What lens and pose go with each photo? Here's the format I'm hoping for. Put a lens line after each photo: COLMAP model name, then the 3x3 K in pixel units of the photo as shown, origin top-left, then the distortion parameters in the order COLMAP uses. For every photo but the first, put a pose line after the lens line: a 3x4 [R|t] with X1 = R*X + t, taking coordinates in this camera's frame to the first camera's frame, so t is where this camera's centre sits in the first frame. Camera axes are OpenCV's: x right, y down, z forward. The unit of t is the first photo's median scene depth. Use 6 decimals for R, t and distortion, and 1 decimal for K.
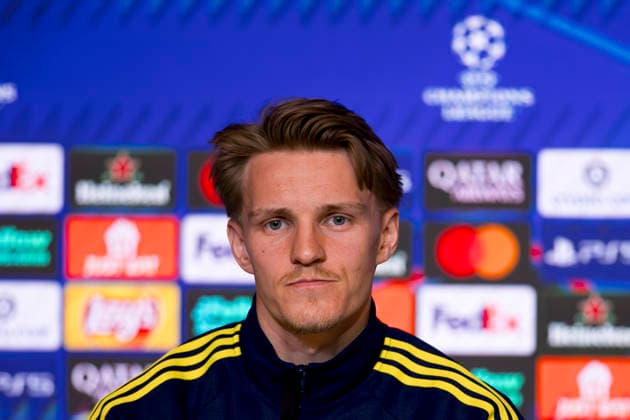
lens RADIAL K [[3230.4, 0, 315.0], [0, 3230.4, 210.0], [0, 0, 1]] dist [-0.060818, -5.029109]
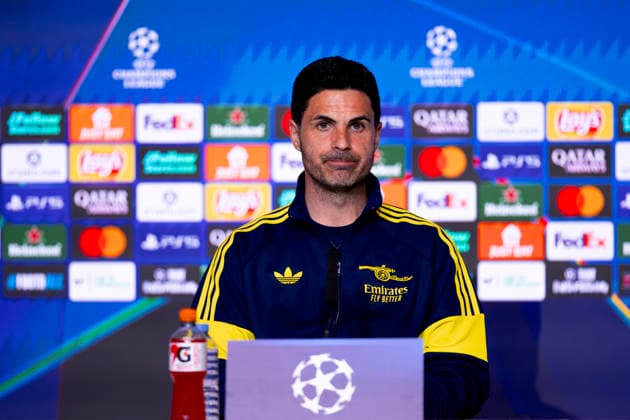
lens RADIAL K [[3439.5, 0, 315.0], [0, 3439.5, 210.0], [0, 0, 1]] dist [-0.073486, -5.513469]
pose [[0.999872, -0.012418, -0.010104, 0.000108], [0.012767, 0.999296, 0.035272, -0.027409], [0.009659, -0.035396, 0.999327, -0.847251]]
